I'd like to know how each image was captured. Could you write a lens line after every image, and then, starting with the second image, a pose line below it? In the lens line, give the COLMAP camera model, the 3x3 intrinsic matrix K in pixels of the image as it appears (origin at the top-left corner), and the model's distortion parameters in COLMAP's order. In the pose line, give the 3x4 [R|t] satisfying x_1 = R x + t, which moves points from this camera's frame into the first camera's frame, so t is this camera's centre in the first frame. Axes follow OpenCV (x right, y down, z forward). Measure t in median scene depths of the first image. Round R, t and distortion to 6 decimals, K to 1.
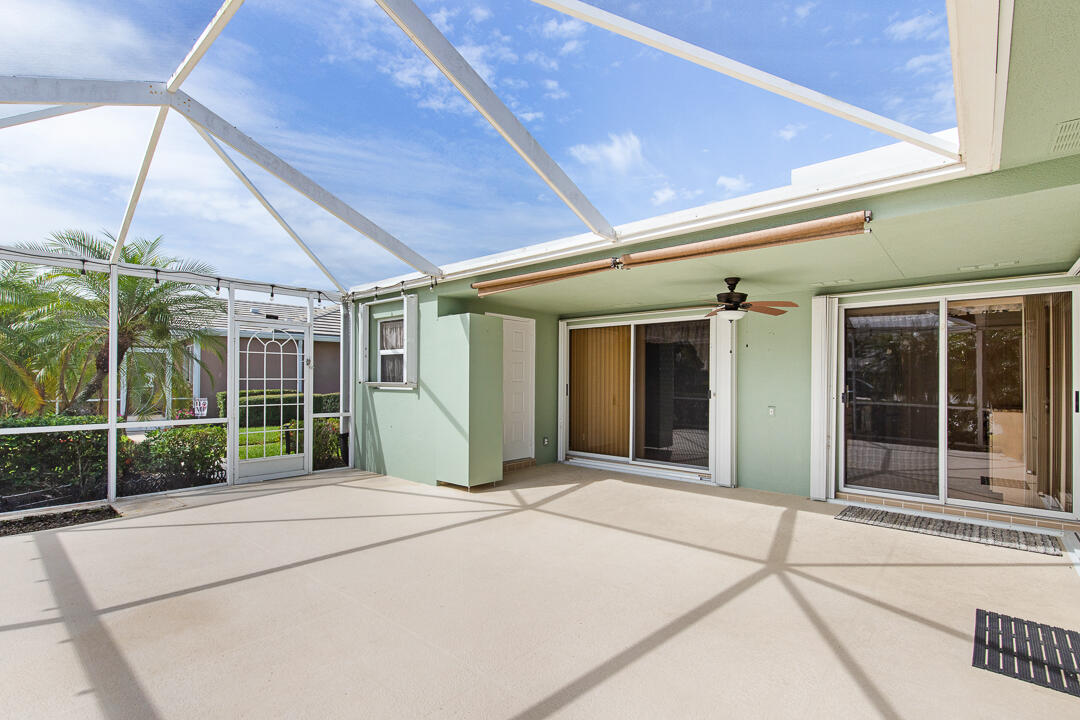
lens RADIAL K [[496.1, 0, 555.4], [0, 496.1, 390.5], [0, 0, 1]] dist [0.005795, -0.002016]
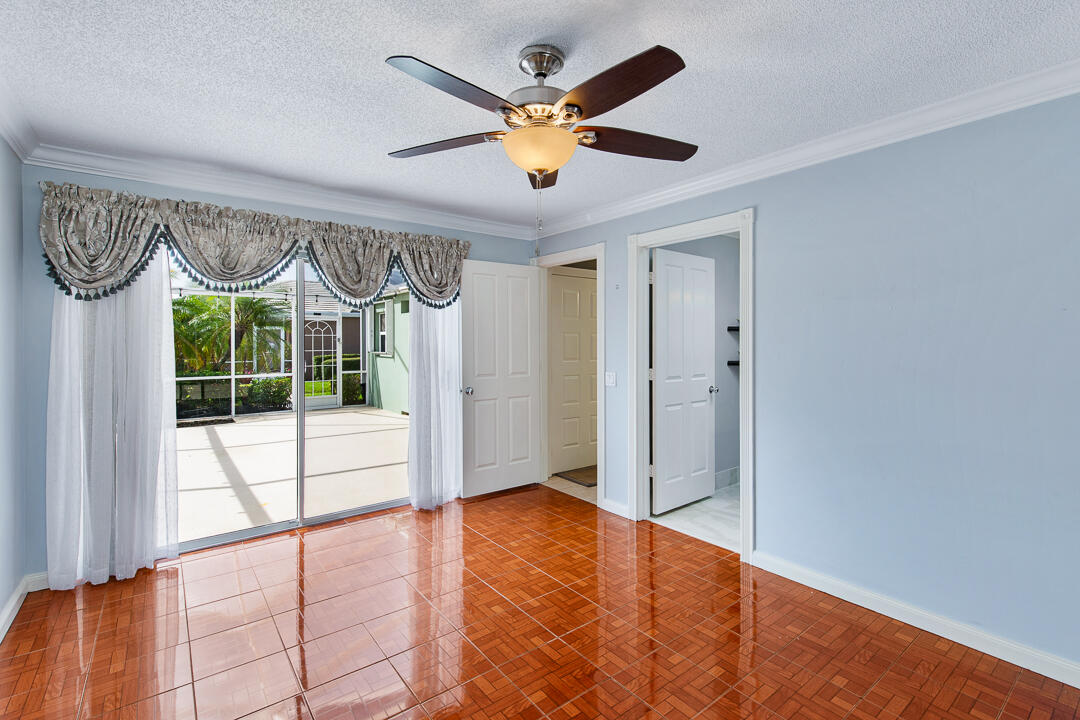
lens RADIAL K [[496.1, 0, 556.3], [0, 496.1, 347.5], [0, 0, 1]] dist [0.005795, -0.002016]
pose [[0.981416, -0.009017, -0.191680, 0.601404], [0.006717, 0.999897, -0.012648, -0.006399], [0.191775, 0.011126, 0.981376, -0.550695]]
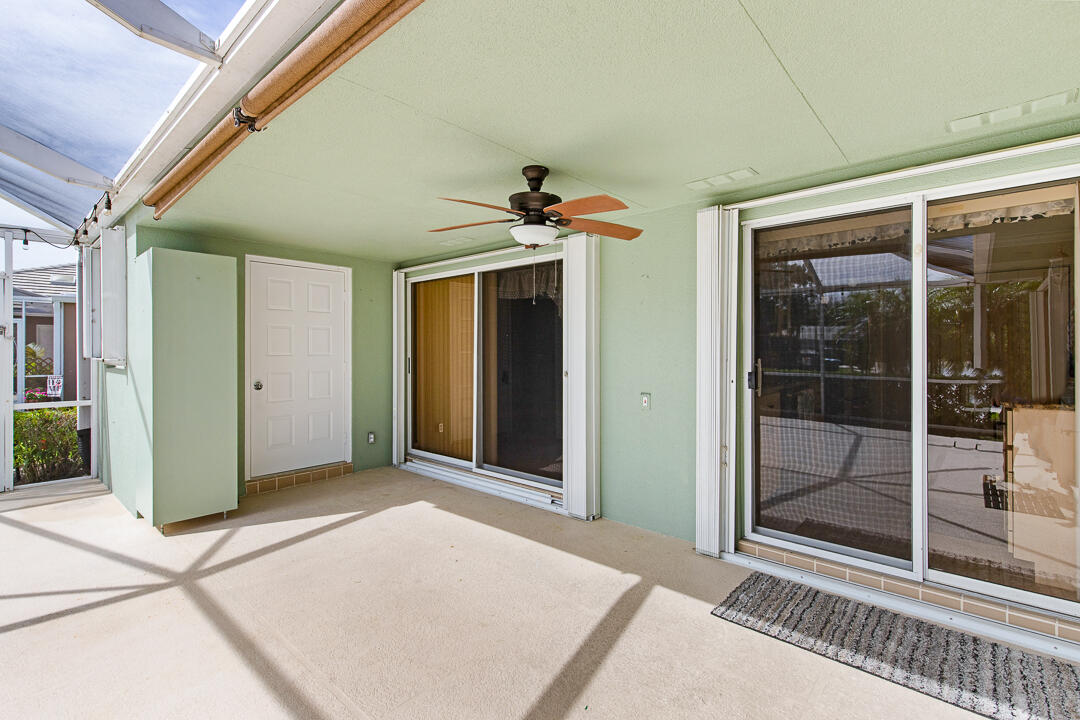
lens RADIAL K [[496.1, 0, 535.5], [0, 496.1, 363.4], [0, 0, 1]] dist [0.005795, -0.002016]
pose [[0.999815, -0.008780, -0.017124, 0.293589], [0.008876, 0.999945, 0.005541, -0.009239], [0.017074, -0.005692, 0.999838, 0.357420]]
